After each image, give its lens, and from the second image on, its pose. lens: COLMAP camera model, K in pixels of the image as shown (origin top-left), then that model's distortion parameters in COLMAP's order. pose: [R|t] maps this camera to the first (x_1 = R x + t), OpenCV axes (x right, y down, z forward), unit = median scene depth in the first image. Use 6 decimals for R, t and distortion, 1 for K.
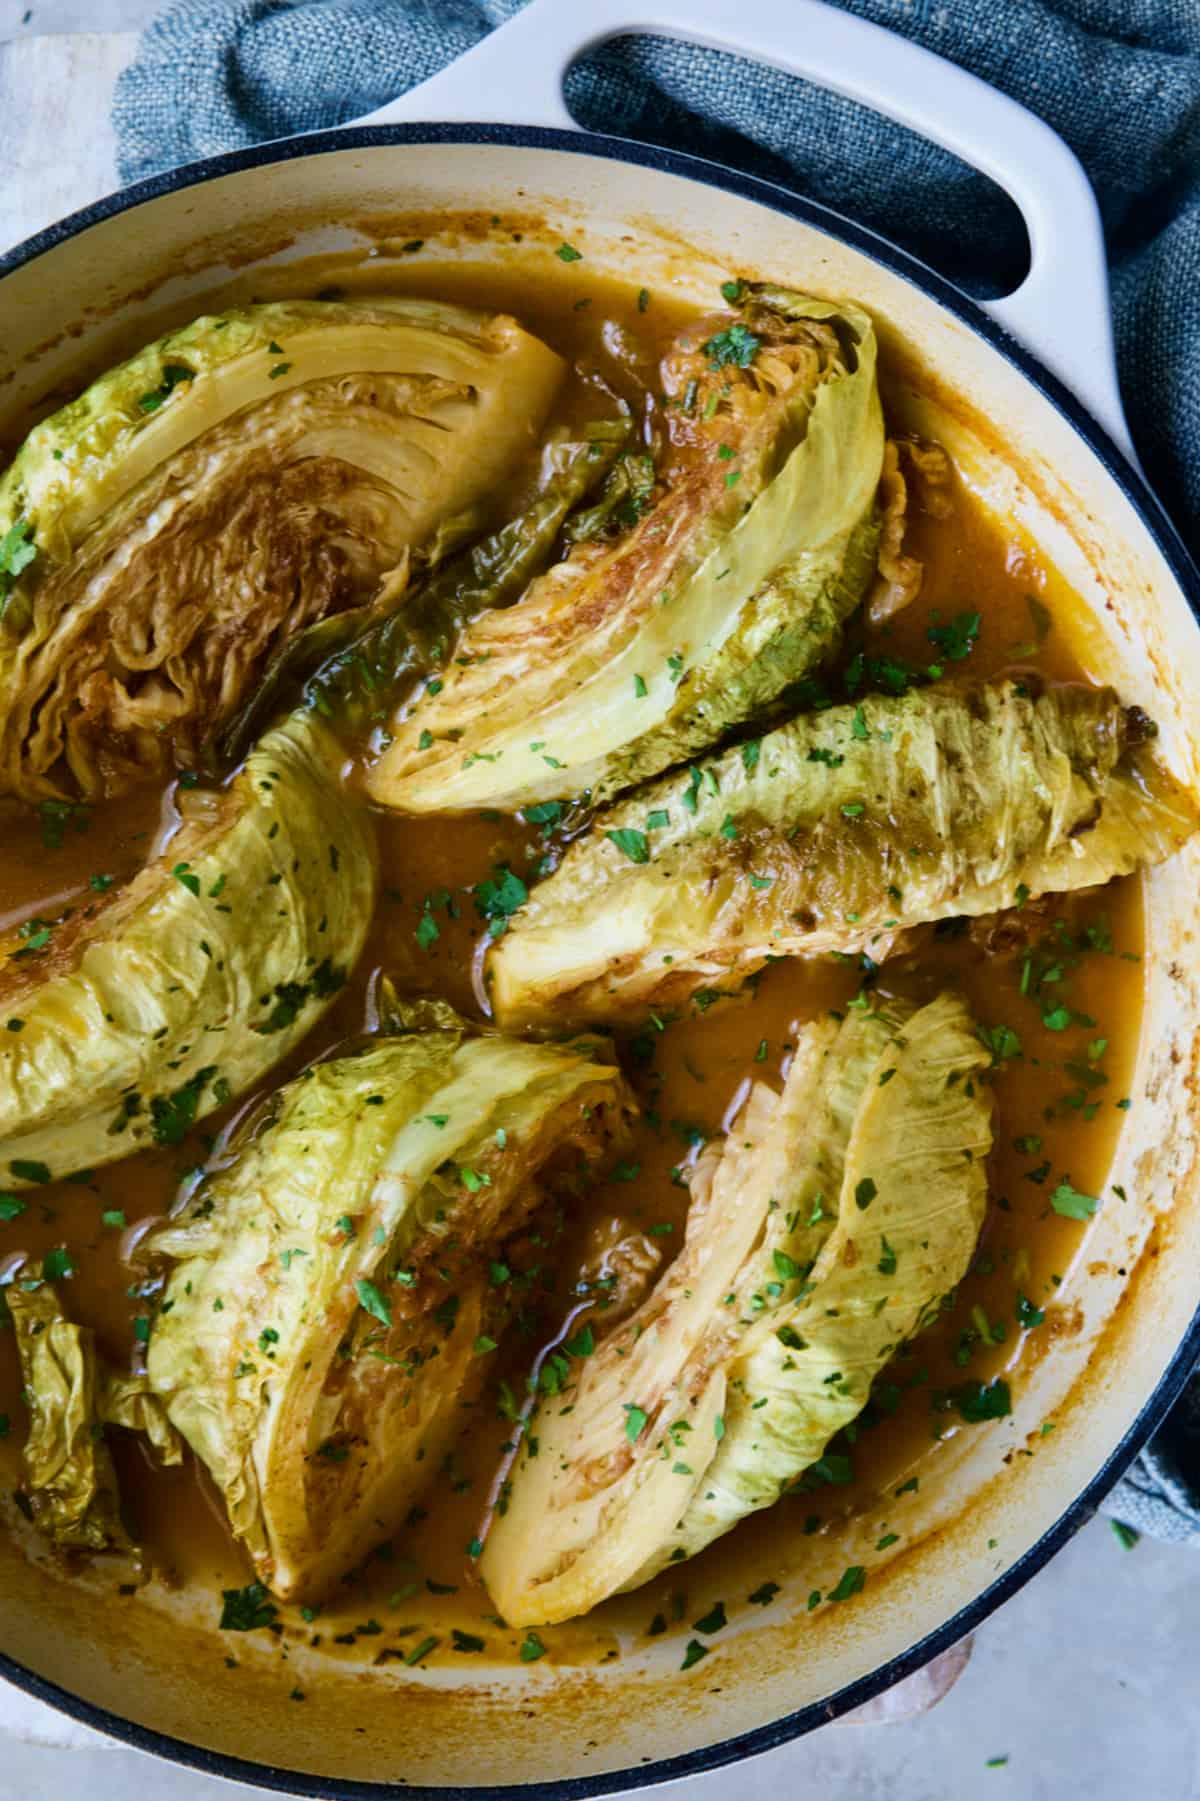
lens RADIAL K [[11495.2, 0, 620.1], [0, 11495.2, 898.6], [0, 0, 1]] dist [0.447057, 0.000000]
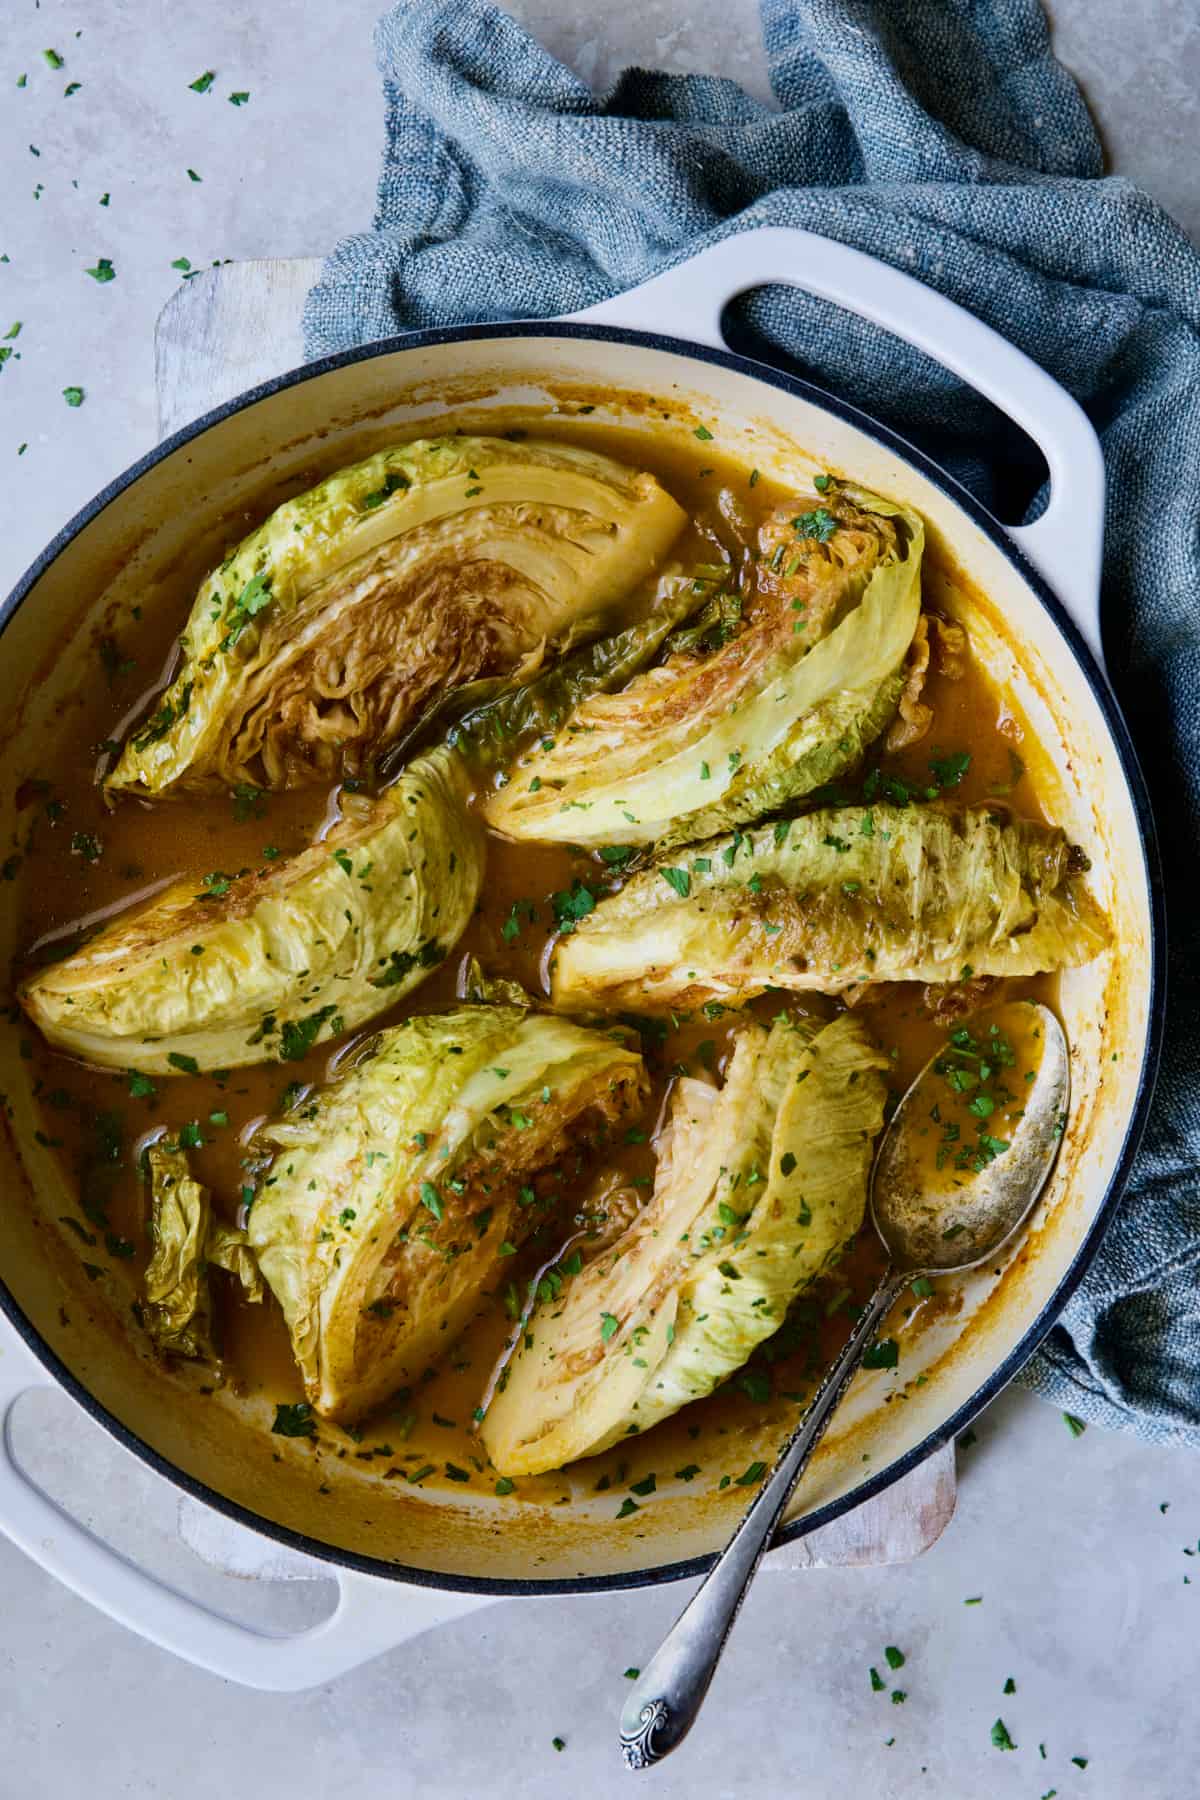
lens RADIAL K [[11488.8, 0, 599.4], [0, 11488.8, 896.6], [0, 0, 1]] dist [0.447057, 0.000000]
pose [[0.987233, 0.159215, -0.004739, -0.001616], [-0.159206, 0.987243, 0.002215, -0.005244], [0.005031, -0.001433, 0.999986, -0.306158]]
